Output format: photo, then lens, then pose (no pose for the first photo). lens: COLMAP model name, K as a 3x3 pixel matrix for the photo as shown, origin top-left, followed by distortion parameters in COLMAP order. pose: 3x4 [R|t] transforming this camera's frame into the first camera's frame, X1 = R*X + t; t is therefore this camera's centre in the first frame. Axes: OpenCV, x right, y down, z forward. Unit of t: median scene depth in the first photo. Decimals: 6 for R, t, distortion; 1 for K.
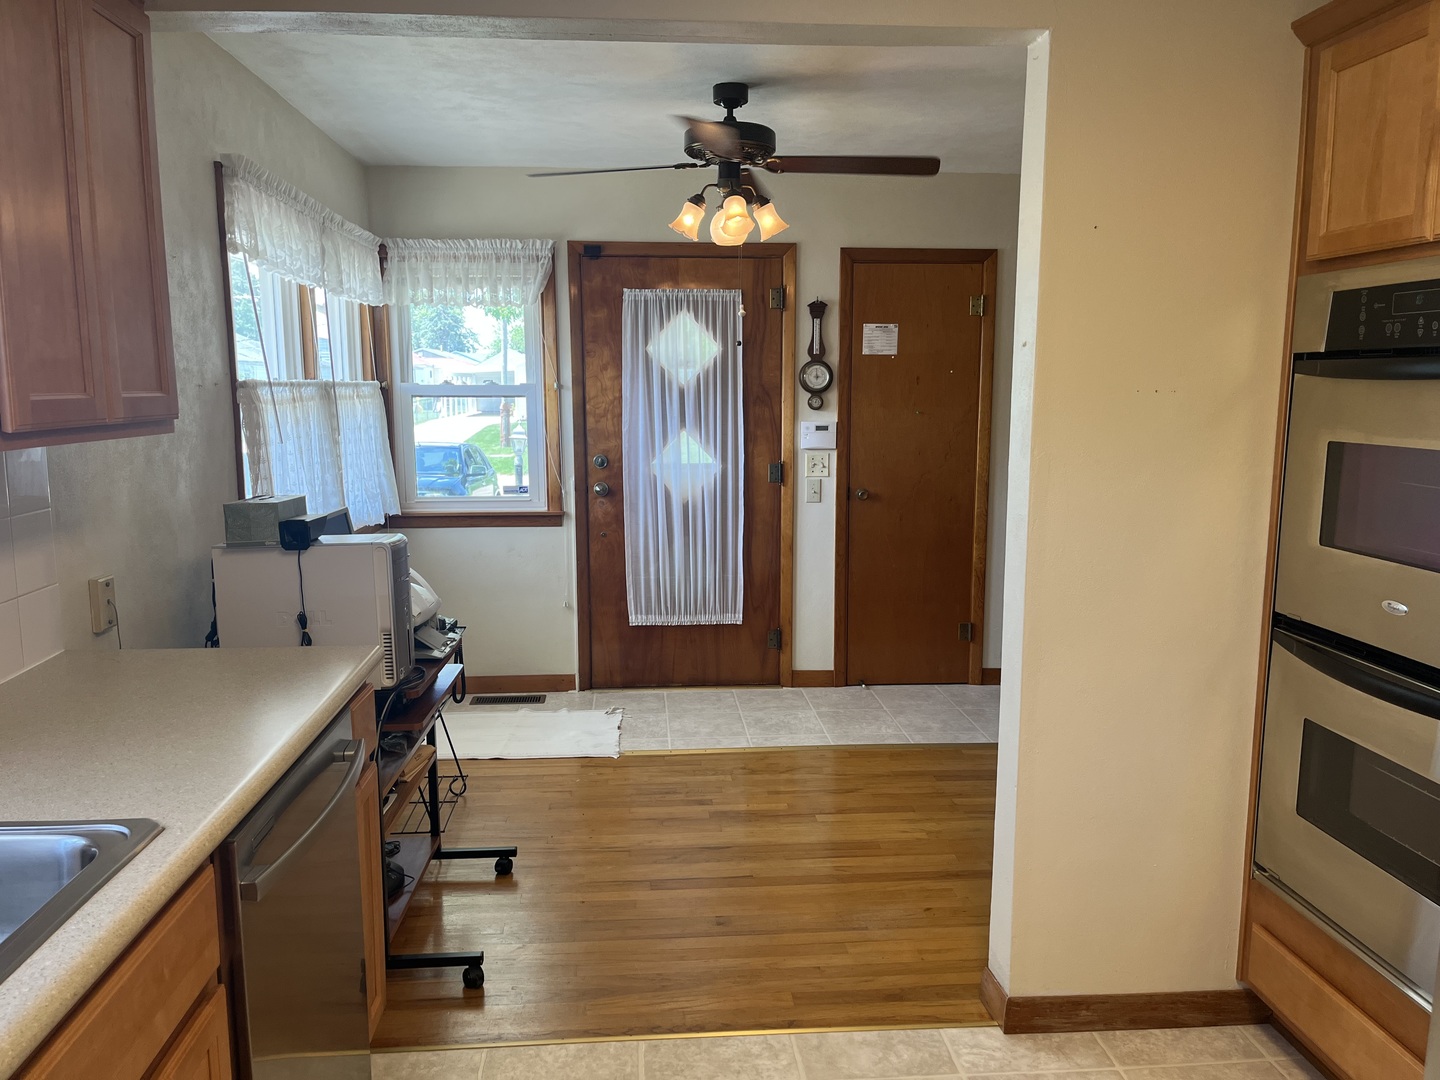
lens RADIAL K [[1088.3, 0, 701.3], [0, 1088.3, 526.1], [0, 0, 1]] dist [0.077179, -0.116758]
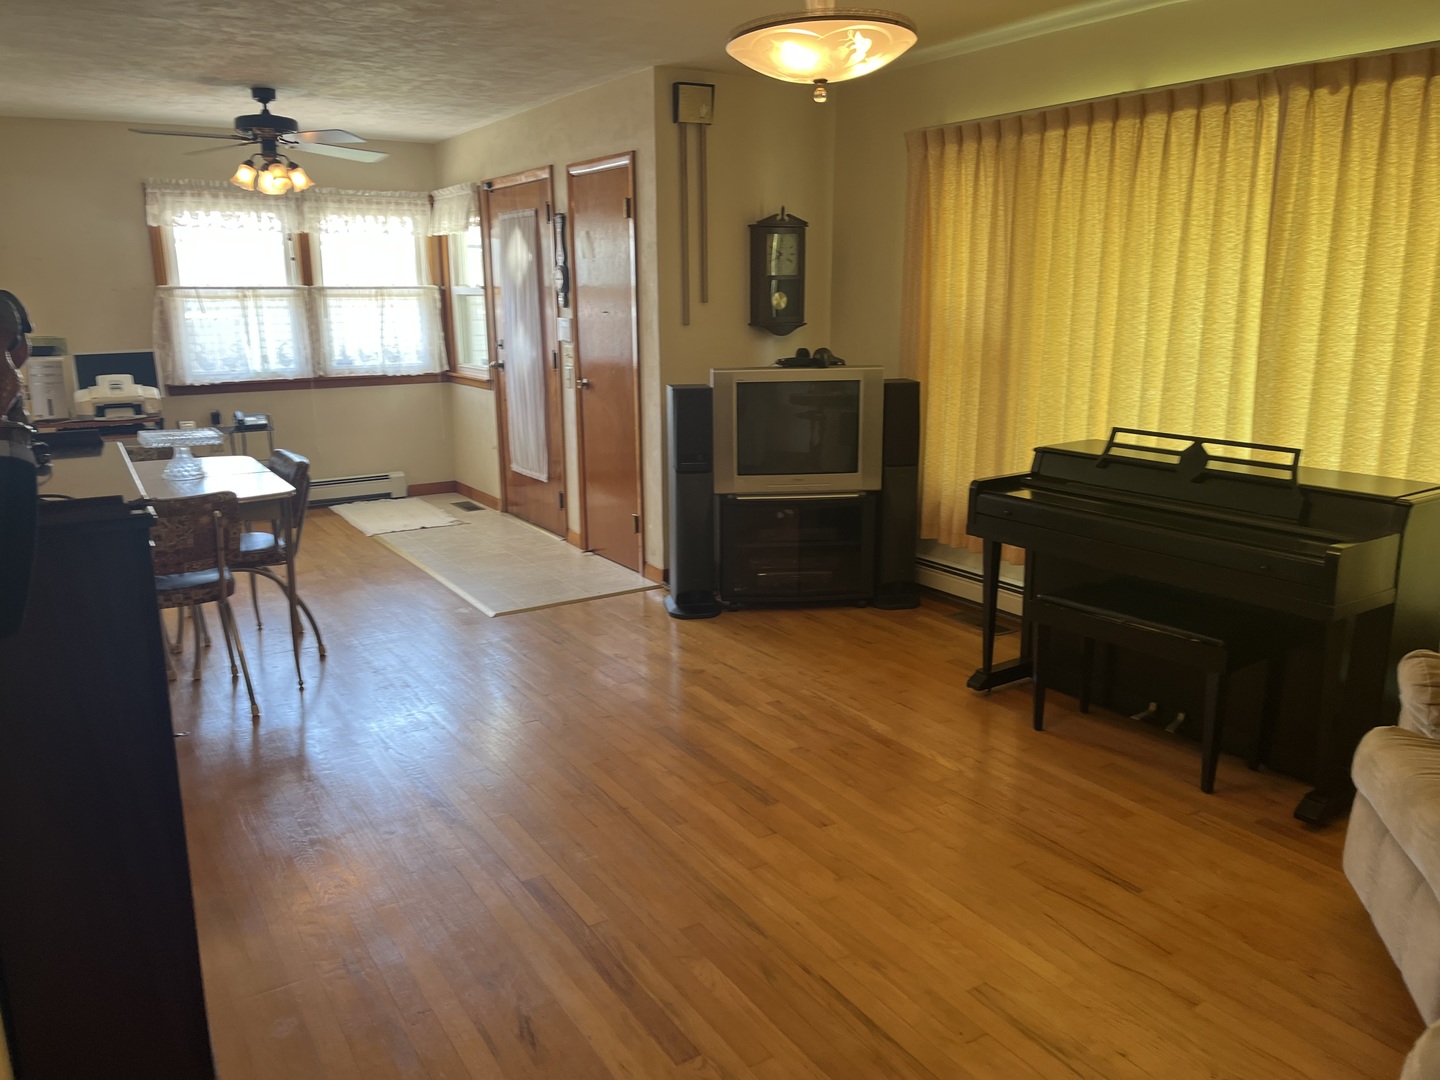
lens RADIAL K [[1091.0, 0, 720.0], [0, 1091.0, 540.0], [0, 0, 1]] dist [0.096471, -0.127442]
pose [[0.472912, 0.192461, -0.859833, 1.320640], [-0.118783, 0.980870, 0.154222, -0.067983], [0.873066, 0.029201, 0.486726, 0.611174]]
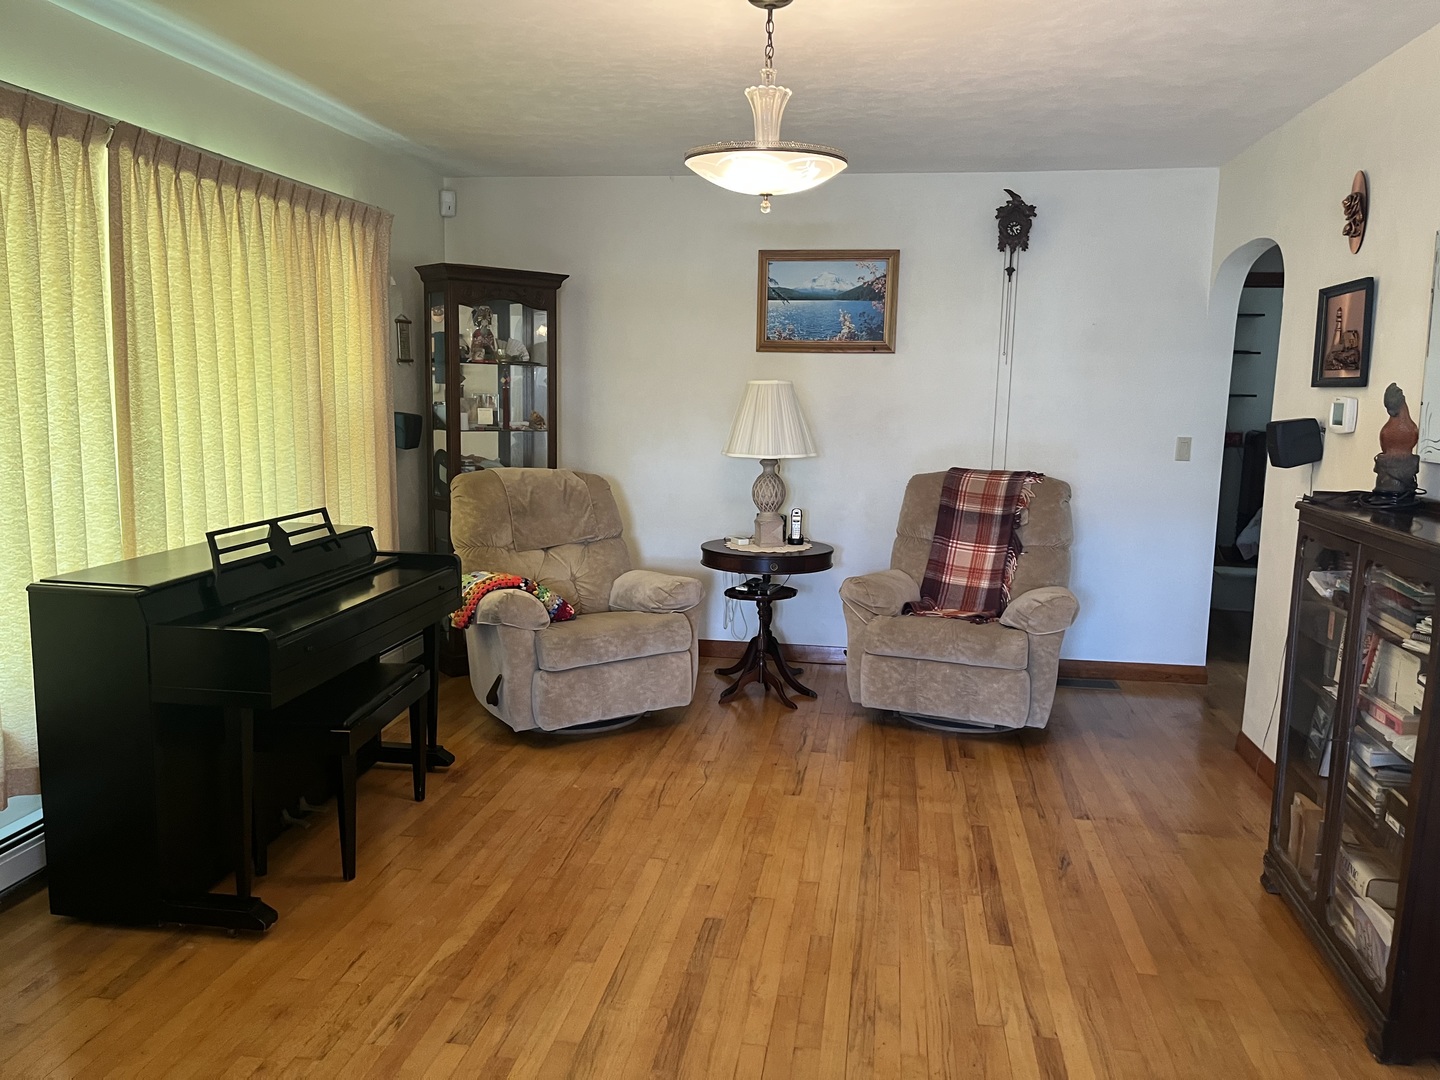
lens RADIAL K [[1091.0, 0, 720.0], [0, 1091.0, 540.0], [0, 0, 1]] dist [0.096471, -0.127442]
pose [[0.224813, -0.134716, 0.965044, 0.236241], [0.115306, 0.987116, 0.110936, -0.090653], [-0.967555, 0.086335, 0.237450, 0.797961]]
